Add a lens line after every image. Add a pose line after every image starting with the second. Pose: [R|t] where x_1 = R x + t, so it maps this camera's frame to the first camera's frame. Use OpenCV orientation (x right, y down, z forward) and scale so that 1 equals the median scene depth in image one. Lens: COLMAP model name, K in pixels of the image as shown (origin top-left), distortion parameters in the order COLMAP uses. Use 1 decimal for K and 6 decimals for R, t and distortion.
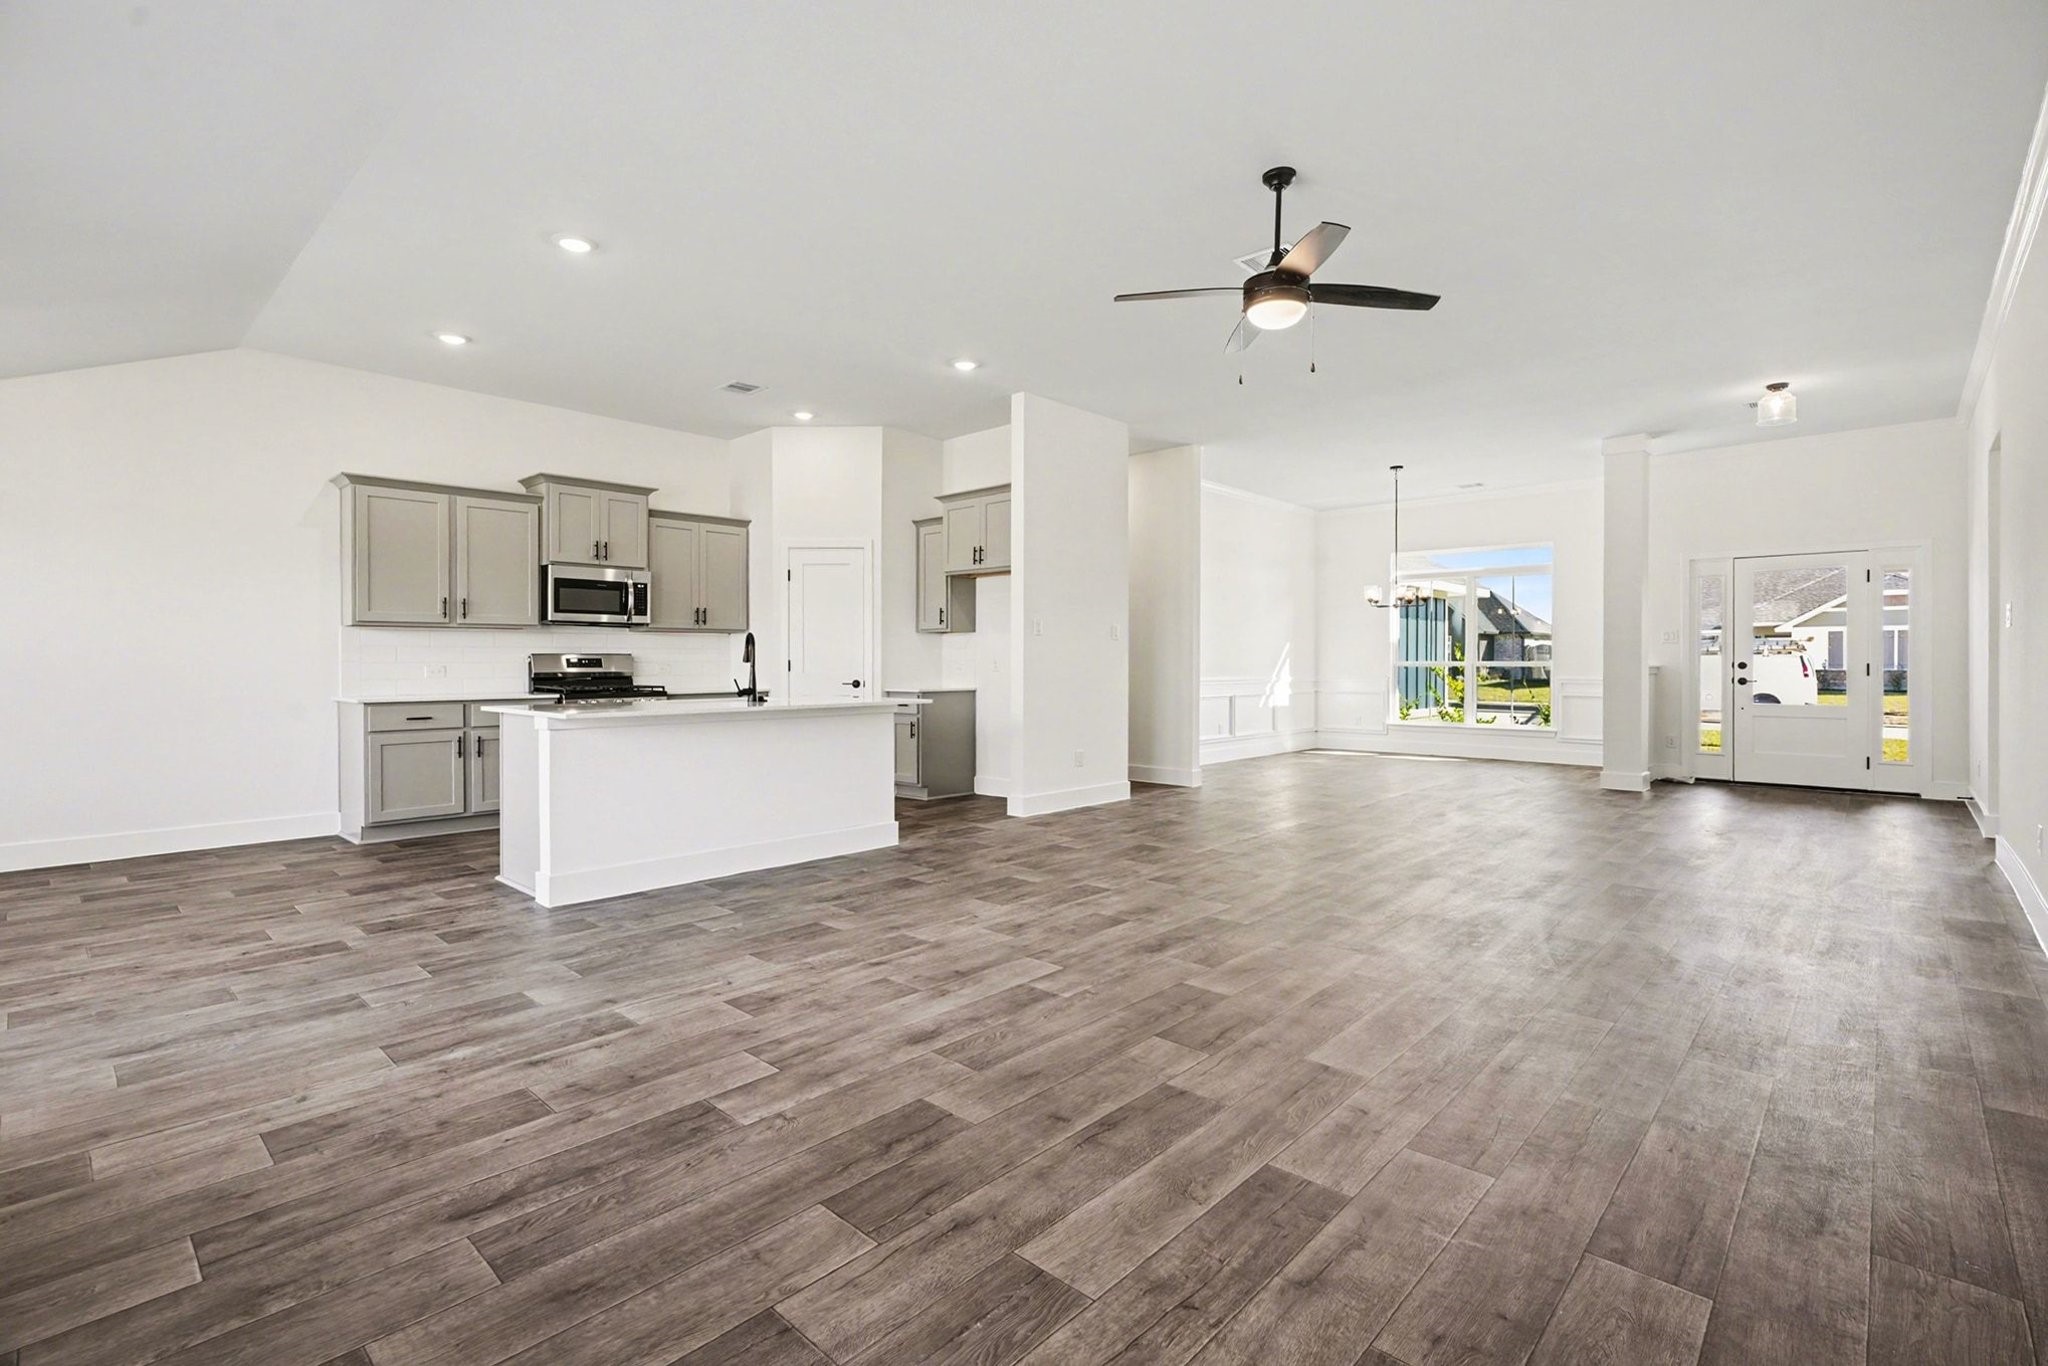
lens RADIAL K [[922.1, 0, 1013.1], [0, 922.1, 667.3], [0, 0, 1]] dist [0.000740, 0.000160]
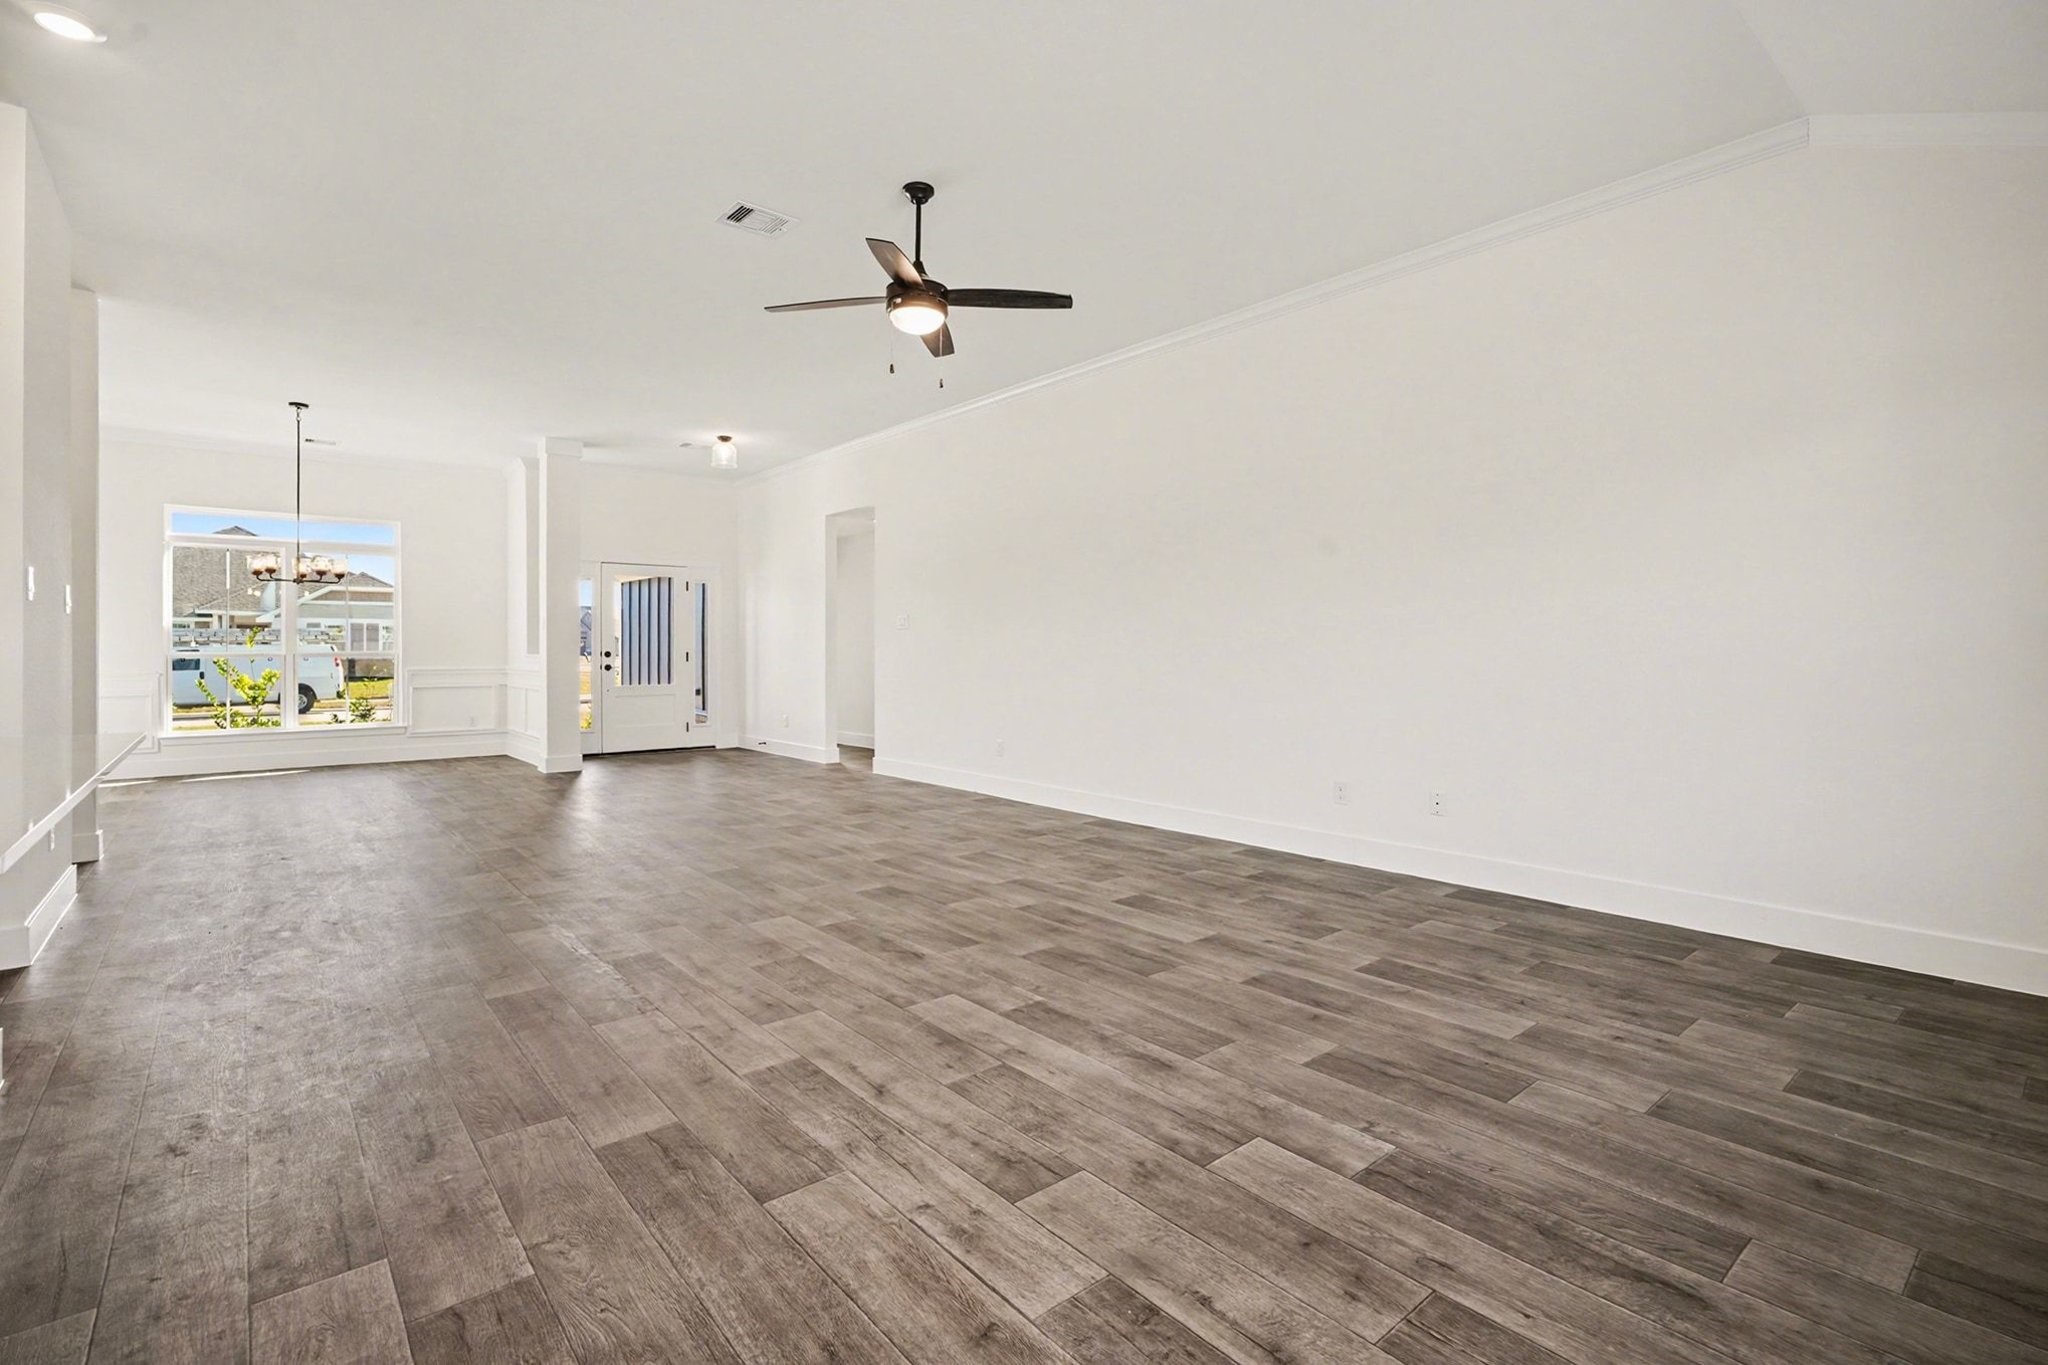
lens RADIAL K [[951.9, 0, 1007.1], [0, 951.9, 652.5], [0, 0, 1]] dist [-0.000960, 0.000438]
pose [[0.125240, -0.000171, 0.992126, -1.063156], [0.005159, 0.999987, -0.000479, -0.003218], [-0.992113, 0.005178, 0.125239, 1.042798]]
